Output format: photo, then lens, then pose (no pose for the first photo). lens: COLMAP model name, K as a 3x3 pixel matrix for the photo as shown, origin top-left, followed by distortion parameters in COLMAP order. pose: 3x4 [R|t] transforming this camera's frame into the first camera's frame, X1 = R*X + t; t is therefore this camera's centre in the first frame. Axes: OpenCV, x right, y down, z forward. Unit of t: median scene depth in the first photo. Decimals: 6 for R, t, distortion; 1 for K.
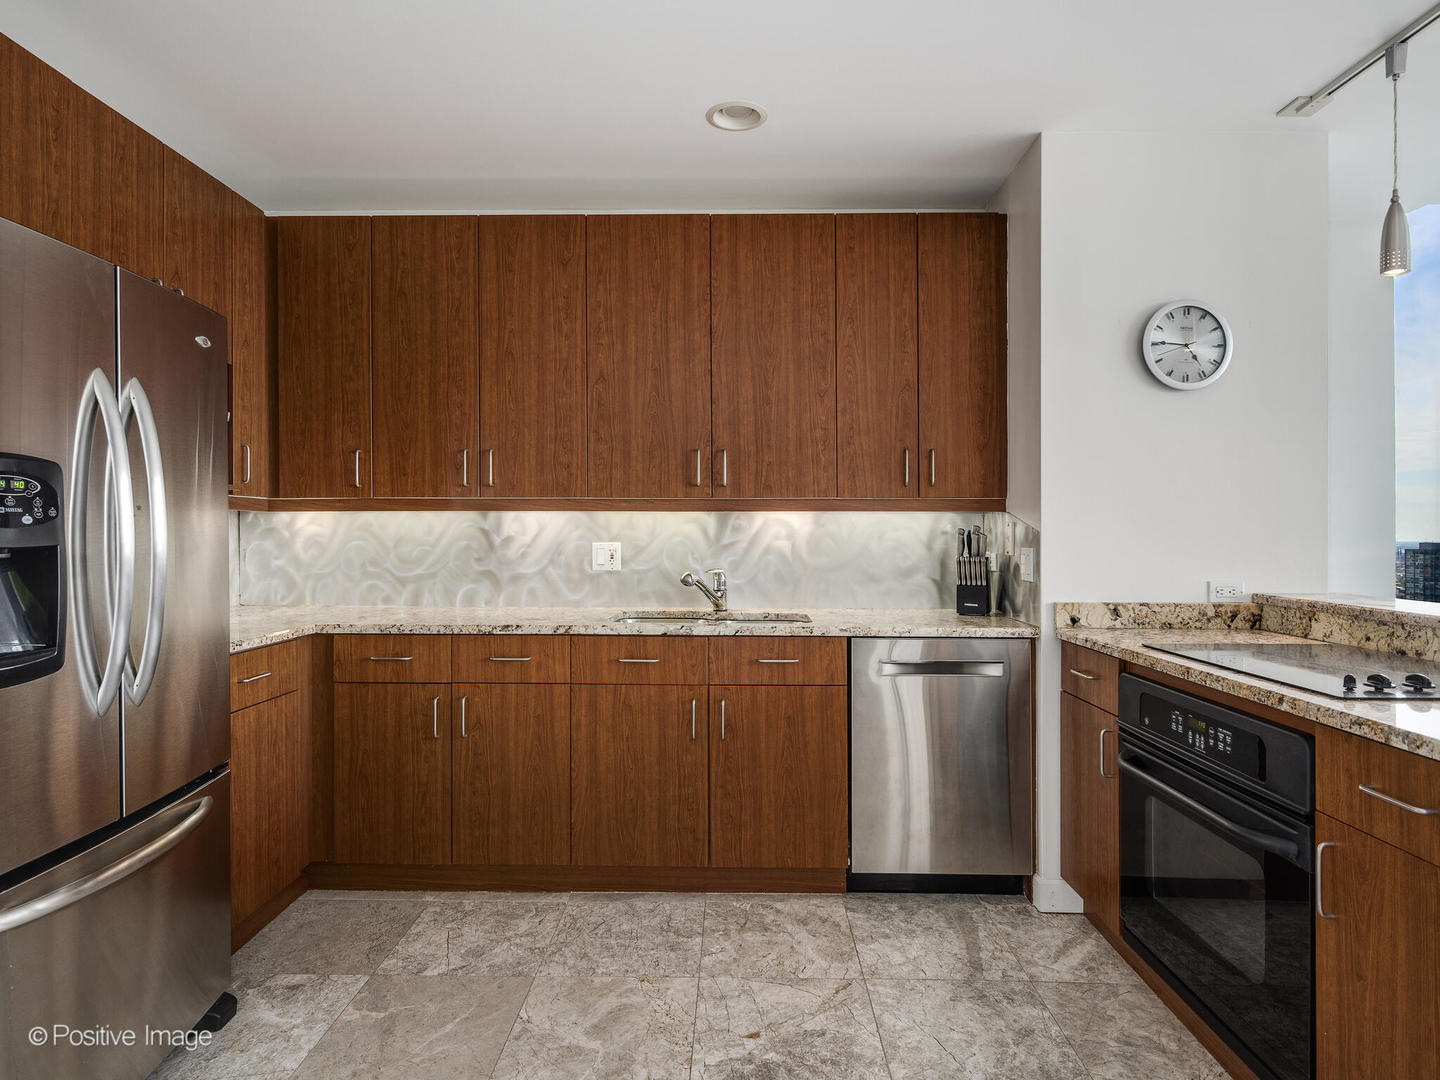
lens RADIAL K [[919.4, 0, 720.0], [0, 919.4, 540.0], [0, 0, 1]] dist [-0.001151, 0.000426]
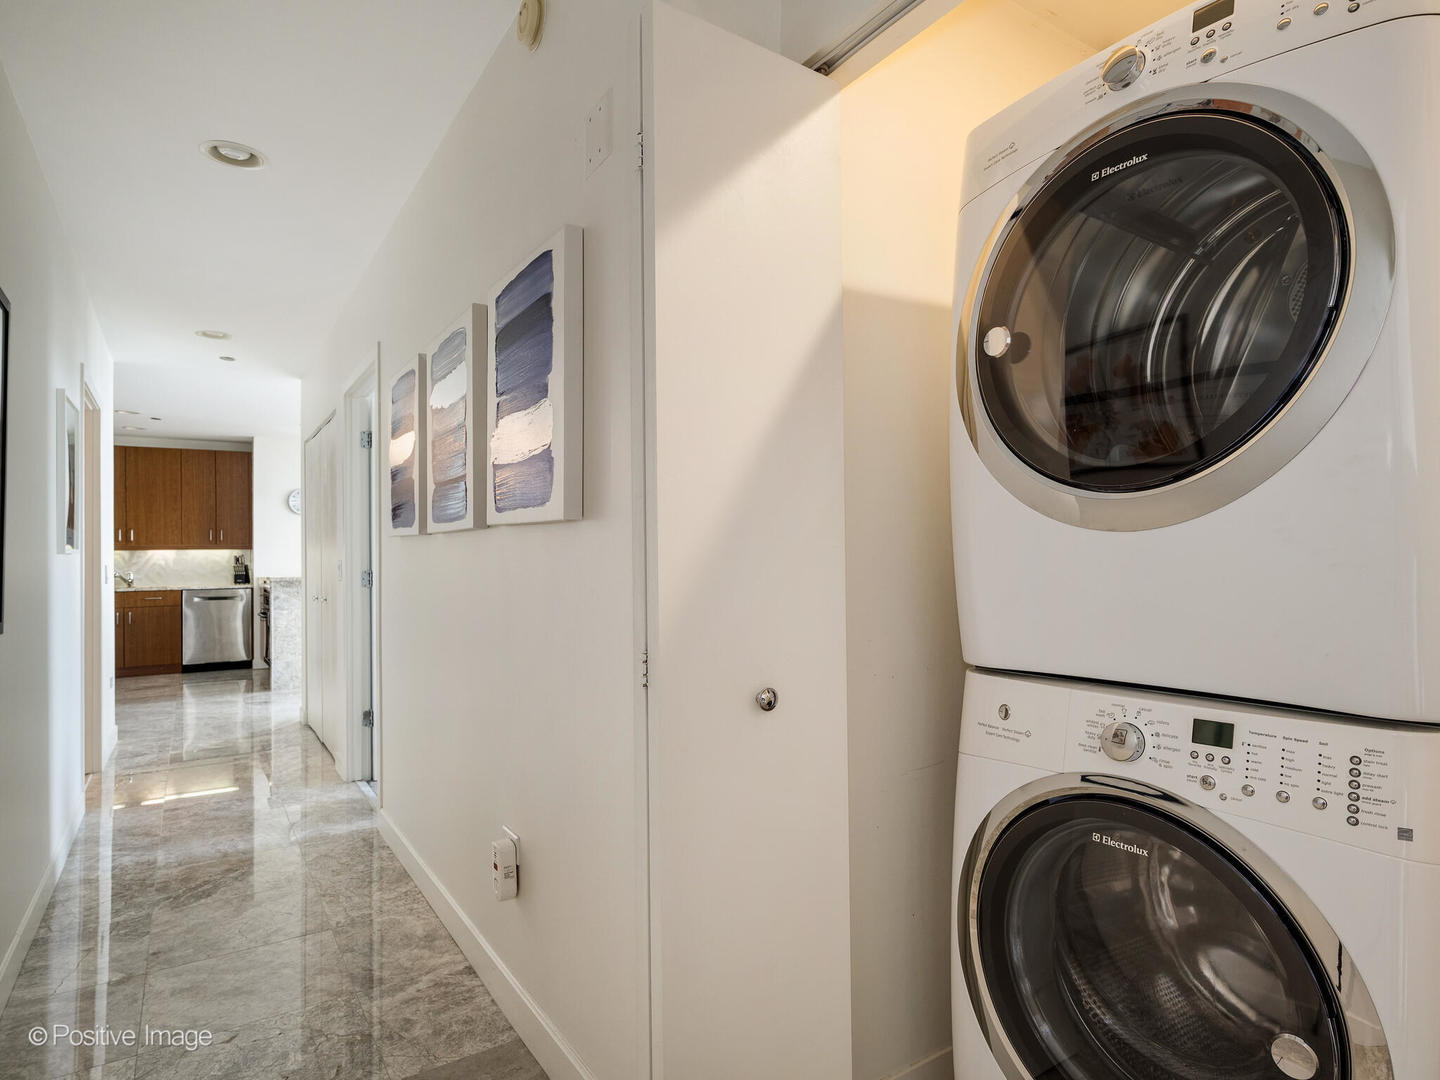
lens RADIAL K [[650.7, 0, 676.6], [0, 650.7, 537.4], [0, 0, 1]] dist [-0.000609, -0.000098]
pose [[0.777703, -0.000465, 0.628632, 0.051081], [0.021869, 0.999414, -0.026315, 0.017654], [-0.628252, 0.034213, 0.777258, -1.631313]]
